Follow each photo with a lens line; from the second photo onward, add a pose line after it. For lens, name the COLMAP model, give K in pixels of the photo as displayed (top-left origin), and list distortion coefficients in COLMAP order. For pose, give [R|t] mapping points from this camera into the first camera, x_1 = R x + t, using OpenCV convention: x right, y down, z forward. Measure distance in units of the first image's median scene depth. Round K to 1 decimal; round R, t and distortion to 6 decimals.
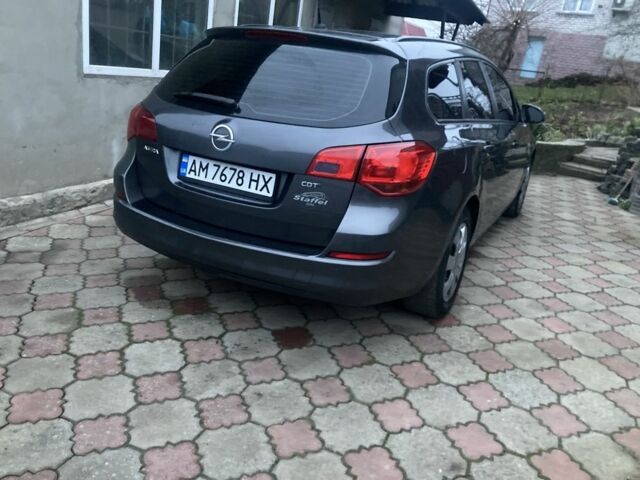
lens RADIAL K [[513.8, 0, 315.6], [0, 513.8, 239.1], [0, 0, 1]] dist [0.024695, 0.001397]
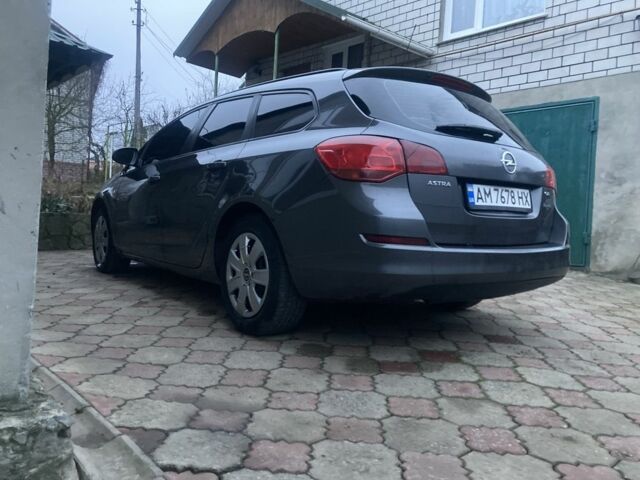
lens RADIAL K [[512.6, 0, 321.5], [0, 512.6, 241.9], [0, 0, 1]] dist [0.030498, -0.008716]
pose [[0.421212, -0.133132, 0.897138, -1.320049], [0.301724, 0.953395, -0.000181, -0.146881], [-0.855303, 0.270764, 0.441751, 0.851802]]
